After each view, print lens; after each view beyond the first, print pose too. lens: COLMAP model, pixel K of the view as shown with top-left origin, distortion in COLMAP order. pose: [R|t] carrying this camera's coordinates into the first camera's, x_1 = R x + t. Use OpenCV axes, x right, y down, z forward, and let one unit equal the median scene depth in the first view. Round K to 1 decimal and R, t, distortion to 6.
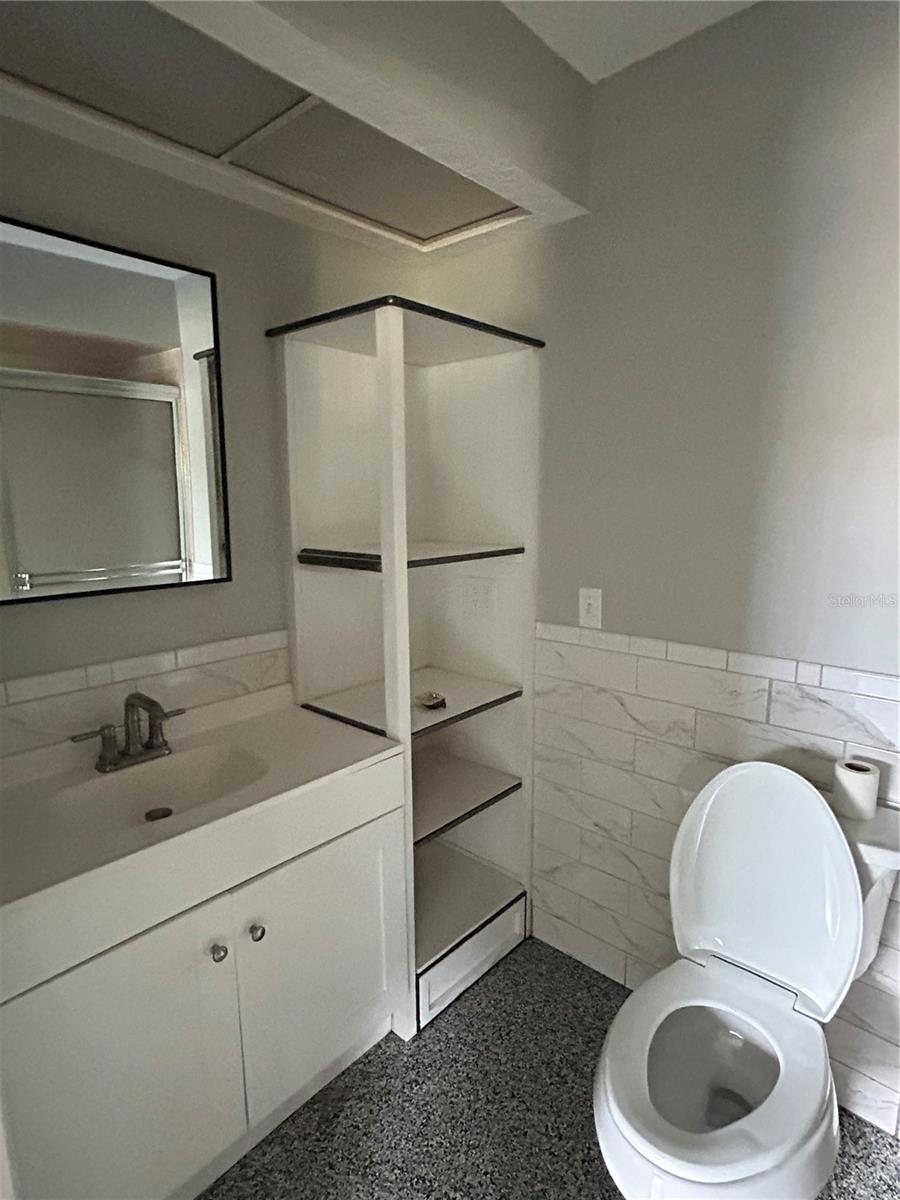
lens RADIAL K [[642.5, 0, 452.3], [0, 642.5, 602.3], [0, 0, 1]] dist [-0.008403, 0.010320]
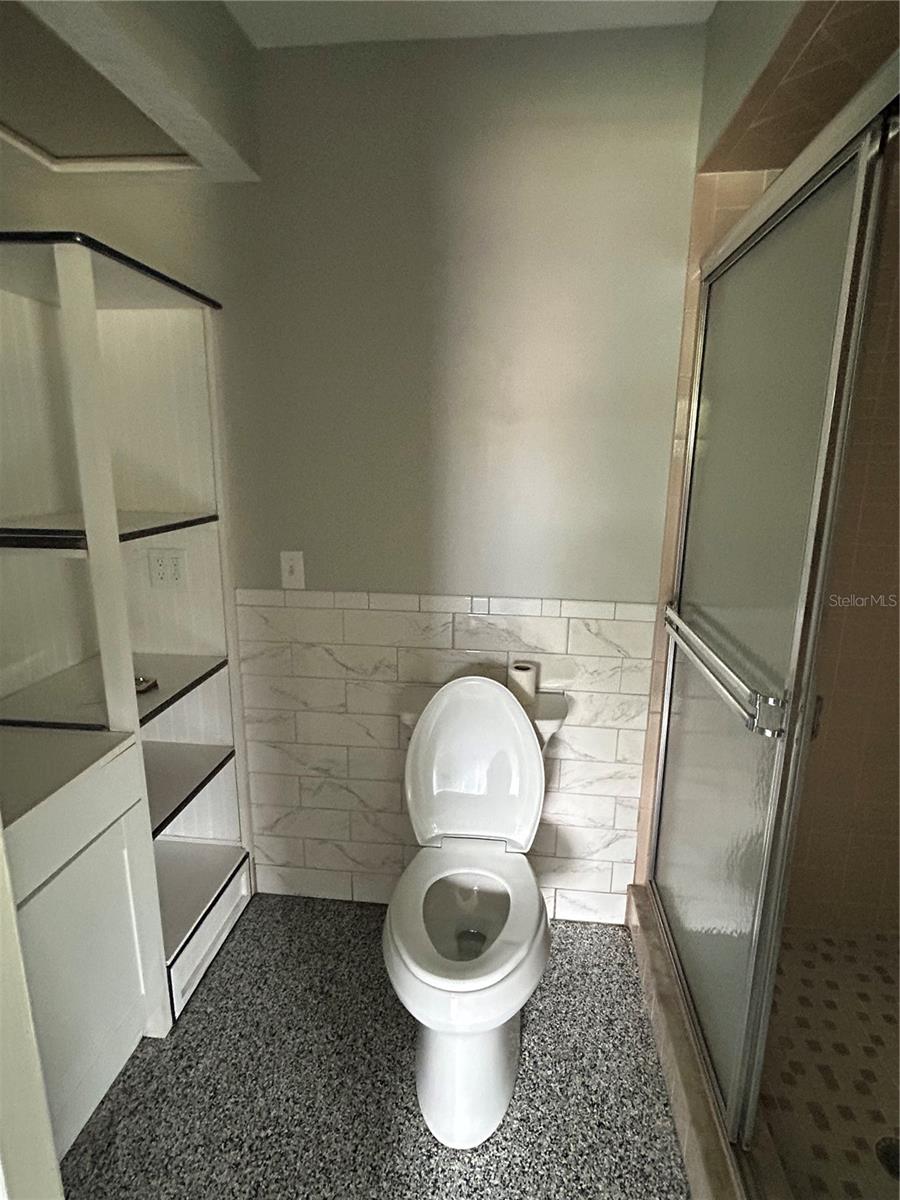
lens RADIAL K [[642.5, 0, 452.3], [0, 642.5, 602.3], [0, 0, 1]] dist [-0.008403, 0.010320]
pose [[0.813122, -0.118488, 0.569906, -0.202552], [0.083875, 0.992696, 0.086719, -0.008752], [-0.576019, -0.022712, 0.817121, -0.017121]]
